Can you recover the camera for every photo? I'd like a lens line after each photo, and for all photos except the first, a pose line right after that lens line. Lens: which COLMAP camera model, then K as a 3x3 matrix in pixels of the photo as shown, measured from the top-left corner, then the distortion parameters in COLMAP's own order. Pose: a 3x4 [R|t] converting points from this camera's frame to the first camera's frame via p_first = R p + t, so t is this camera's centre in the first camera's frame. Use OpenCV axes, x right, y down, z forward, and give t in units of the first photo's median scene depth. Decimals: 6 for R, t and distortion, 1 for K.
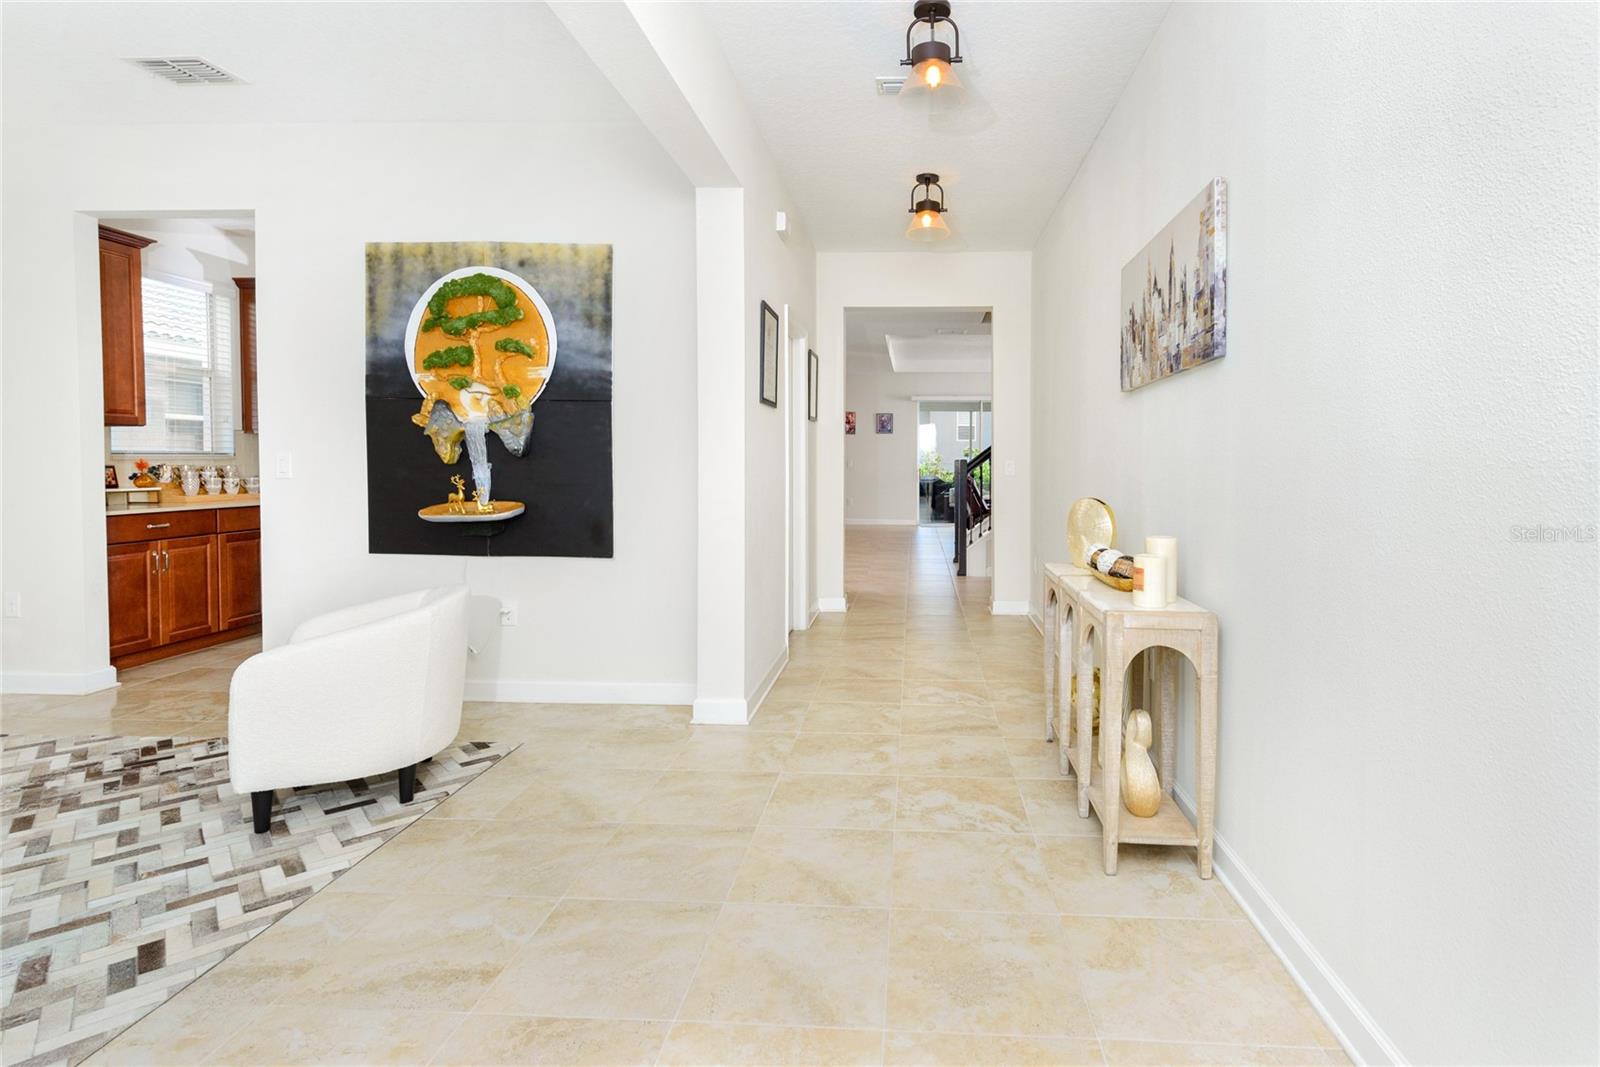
lens RADIAL K [[775.4, 0, 802.0], [0, 775.4, 484.0], [0, 0, 1]] dist [0.000290, 0.000471]
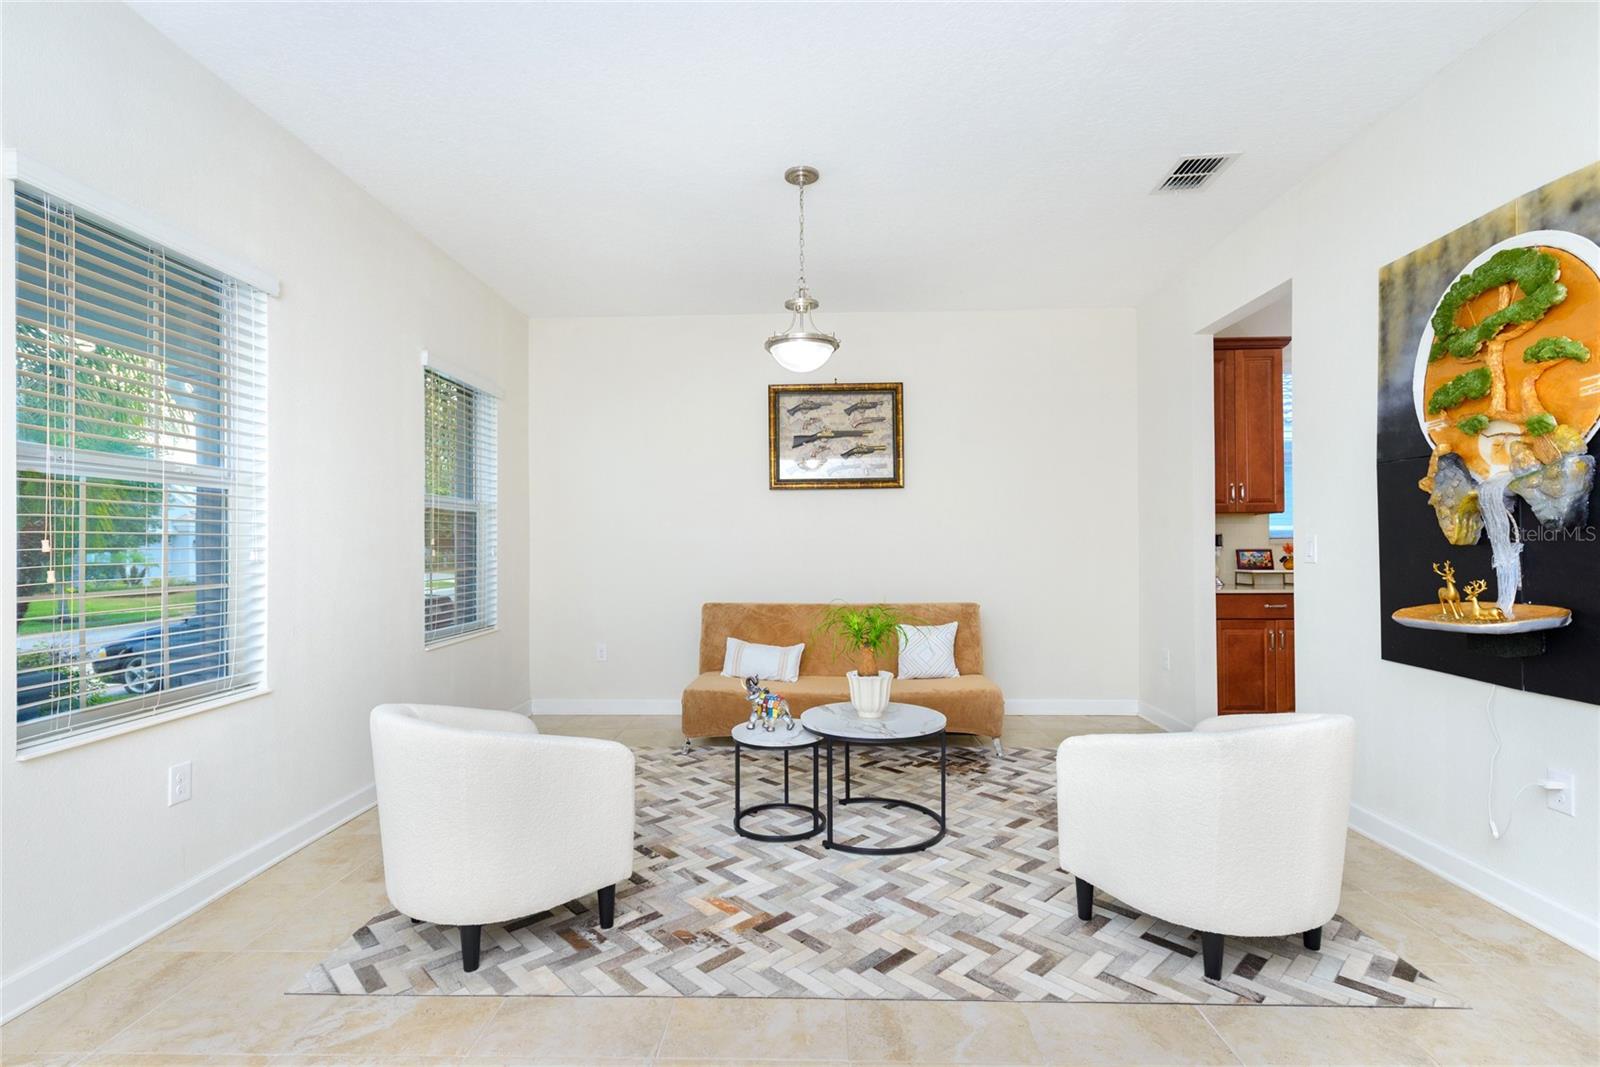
lens RADIAL K [[732.4, 0, 799.2], [0, 732.4, 546.3], [0, 0, 1]] dist [0.002581, 0.000925]
pose [[0.116377, -0.004491, -0.993195, 0.125353], [-0.025539, 0.999646, -0.007513, -0.005055], [0.992877, 0.026240, 0.116221, 0.346845]]
